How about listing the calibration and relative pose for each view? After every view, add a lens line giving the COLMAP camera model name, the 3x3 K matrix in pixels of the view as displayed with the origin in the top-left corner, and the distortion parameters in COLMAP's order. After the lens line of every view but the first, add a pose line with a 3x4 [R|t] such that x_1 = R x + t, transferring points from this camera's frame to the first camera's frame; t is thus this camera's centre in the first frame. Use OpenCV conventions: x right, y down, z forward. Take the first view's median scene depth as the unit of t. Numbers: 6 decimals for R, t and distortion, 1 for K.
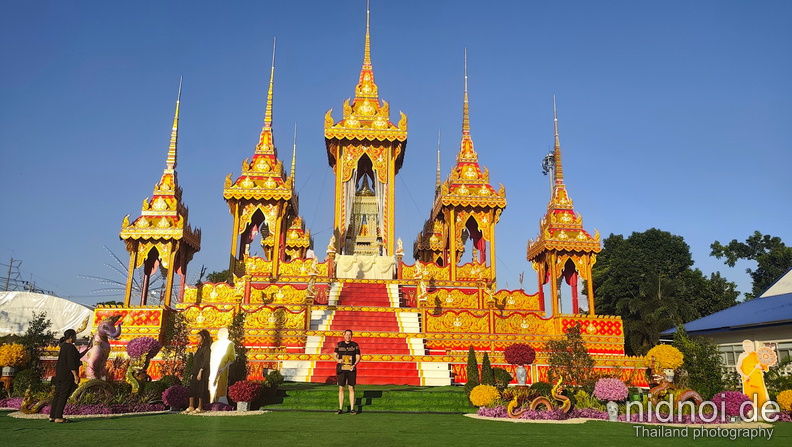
lens RADIAL K [[534.6, 0, 402.1], [0, 534.6, 213.4], [0, 0, 1]] dist [0.047086, -0.067215]
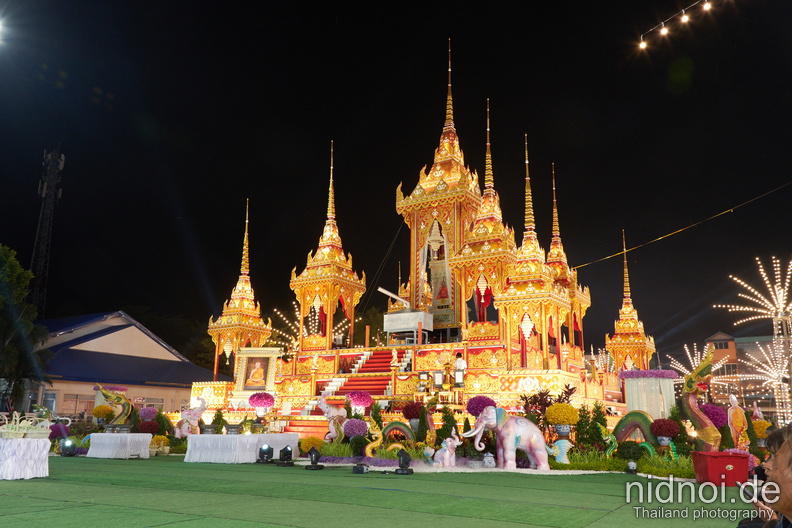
lens RADIAL K [[634.5, 0, 396.0], [0, 634.5, 264.0], [0, 0, 1]] dist [0.040663, -0.062990]
pose [[0.823834, -0.129468, -0.551848, 0.646354], [0.127349, 0.990953, -0.042370, 0.015121], [0.552341, -0.035372, 0.832868, -0.045065]]
